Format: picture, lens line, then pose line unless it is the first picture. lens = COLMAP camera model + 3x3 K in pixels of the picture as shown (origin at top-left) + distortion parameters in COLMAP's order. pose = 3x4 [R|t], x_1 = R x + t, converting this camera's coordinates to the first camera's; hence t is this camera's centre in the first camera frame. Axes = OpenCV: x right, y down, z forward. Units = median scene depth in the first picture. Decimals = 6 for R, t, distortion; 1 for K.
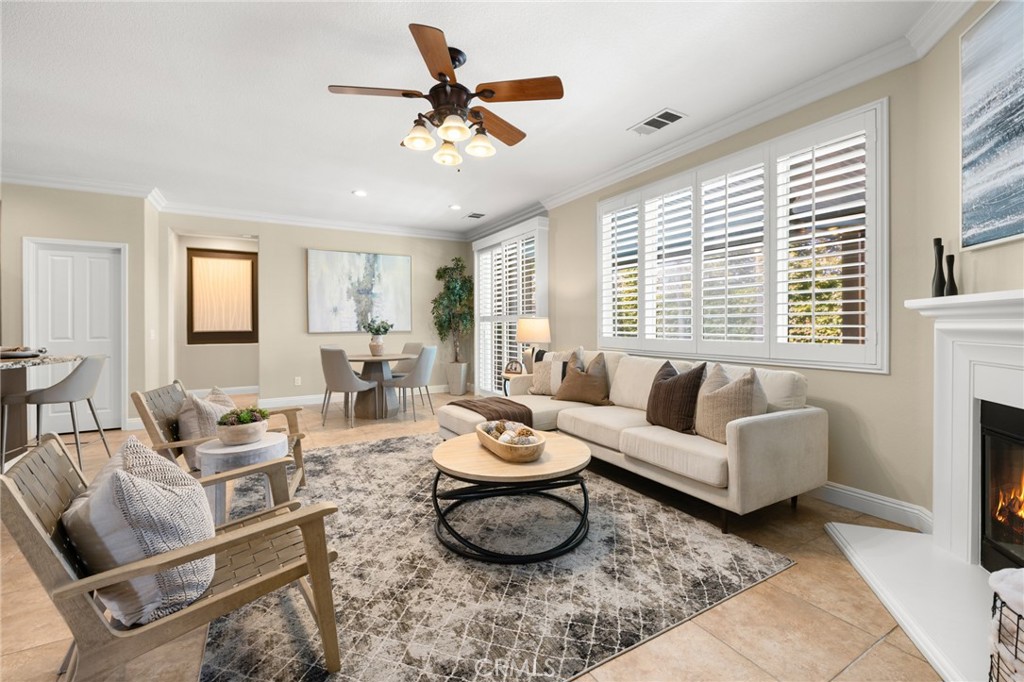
lens RADIAL K [[431.5, 0, 514.2], [0, 431.5, 324.8], [0, 0, 1]] dist [0.001738, -0.000209]
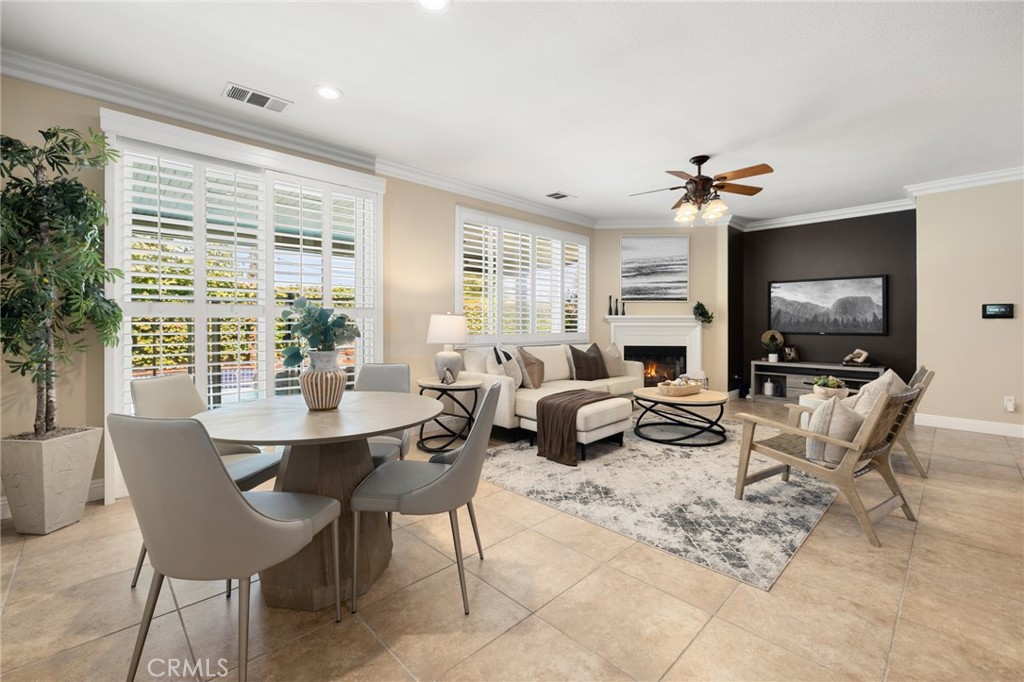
lens RADIAL K [[436.5, 0, 504.2], [0, 436.5, 324.6], [0, 0, 1]] dist [-0.000079, -0.000038]
pose [[-0.232765, 0.003559, 0.972526, -0.628879], [0.001112, 0.999994, -0.003393, 0.004281], [-0.972532, 0.000291, -0.232768, 0.838519]]
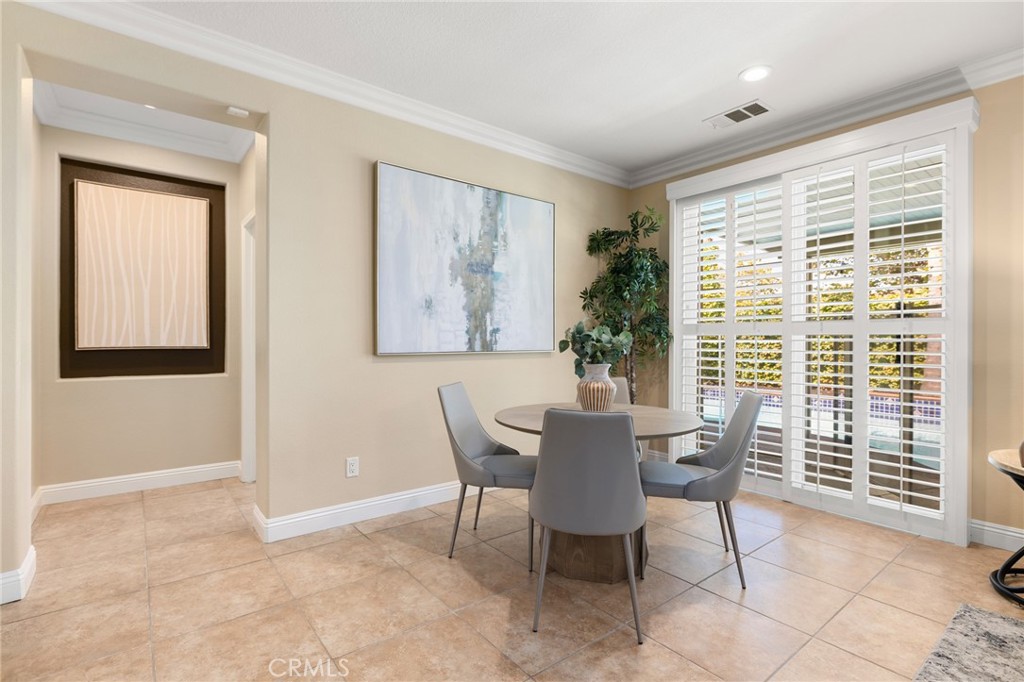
lens RADIAL K [[480.7, 0, 515.6], [0, 480.7, 344.1], [0, 0, 1]] dist [-0.002377, 0.000354]
pose [[0.989560, 0.010082, 0.143766, -0.406897], [-0.011134, 0.999917, 0.006521, 0.003552], [-0.143689, -0.008054, 0.989590, 0.496600]]
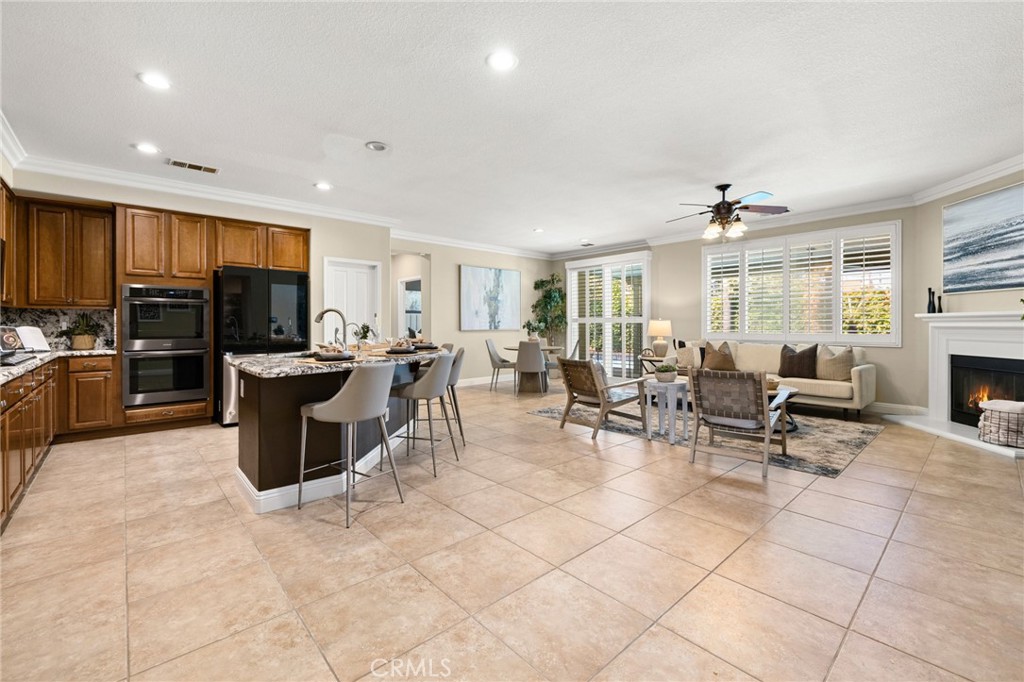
lens RADIAL K [[429.3, 0, 509.8], [0, 429.3, 326.0], [0, 0, 1]] dist [-0.001372, -0.000420]
pose [[0.979315, 0.003289, 0.202313, -0.591577], [-0.003352, 0.999994, -0.000029, 0.004925], [-0.202312, -0.000650, 0.979321, -0.280480]]
